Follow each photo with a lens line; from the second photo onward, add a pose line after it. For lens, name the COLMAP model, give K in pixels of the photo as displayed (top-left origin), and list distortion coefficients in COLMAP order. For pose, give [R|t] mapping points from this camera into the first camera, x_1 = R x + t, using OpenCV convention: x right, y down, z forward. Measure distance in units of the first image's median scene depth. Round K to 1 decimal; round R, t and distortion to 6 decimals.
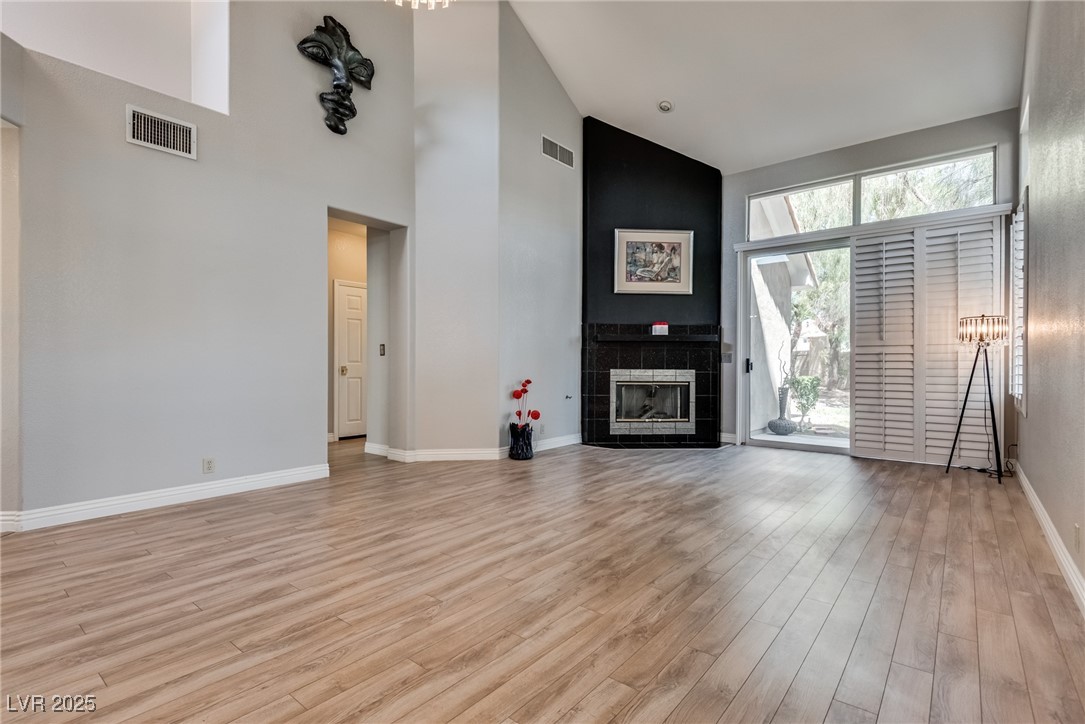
lens RADIAL K [[511.1, 0, 543.3], [0, 511.1, 366.3], [0, 0, 1]] dist [0.027748, -0.018414]
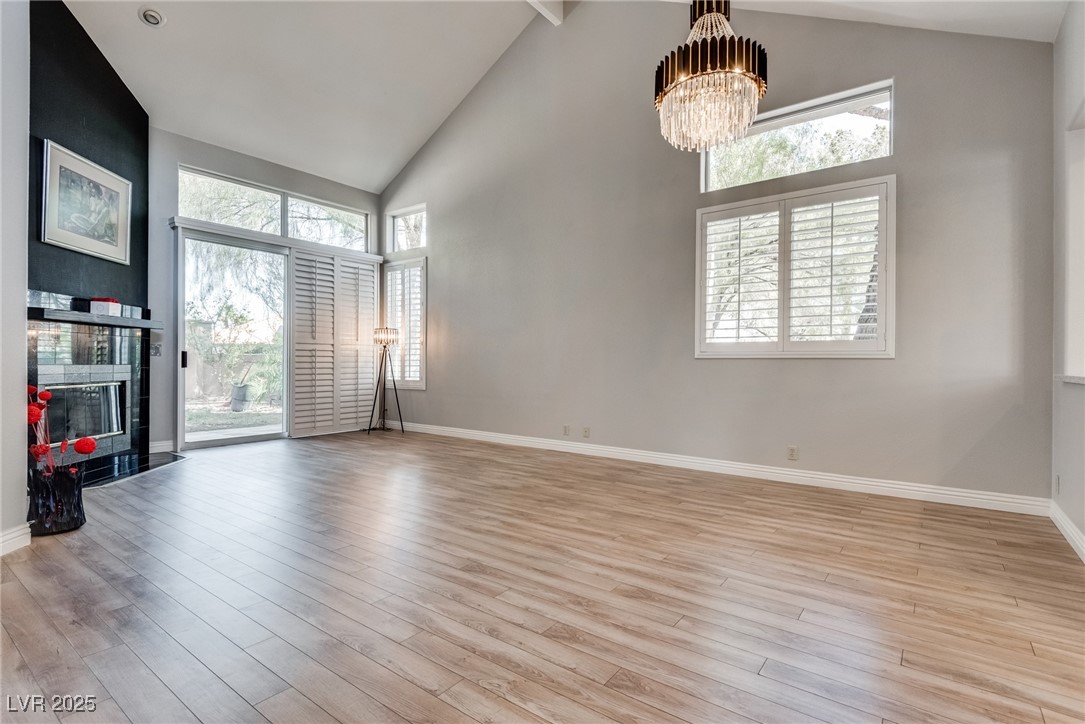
lens RADIAL K [[532.5, 0, 542.5], [0, 532.5, 362.0], [0, 0, 1]] dist [0.026488, -0.015646]
pose [[-0.045010, -0.004231, 0.998978, -1.231647], [-0.004361, 0.999982, 0.004039, -0.007049], [-0.998977, -0.004175, -0.045028, 0.976371]]
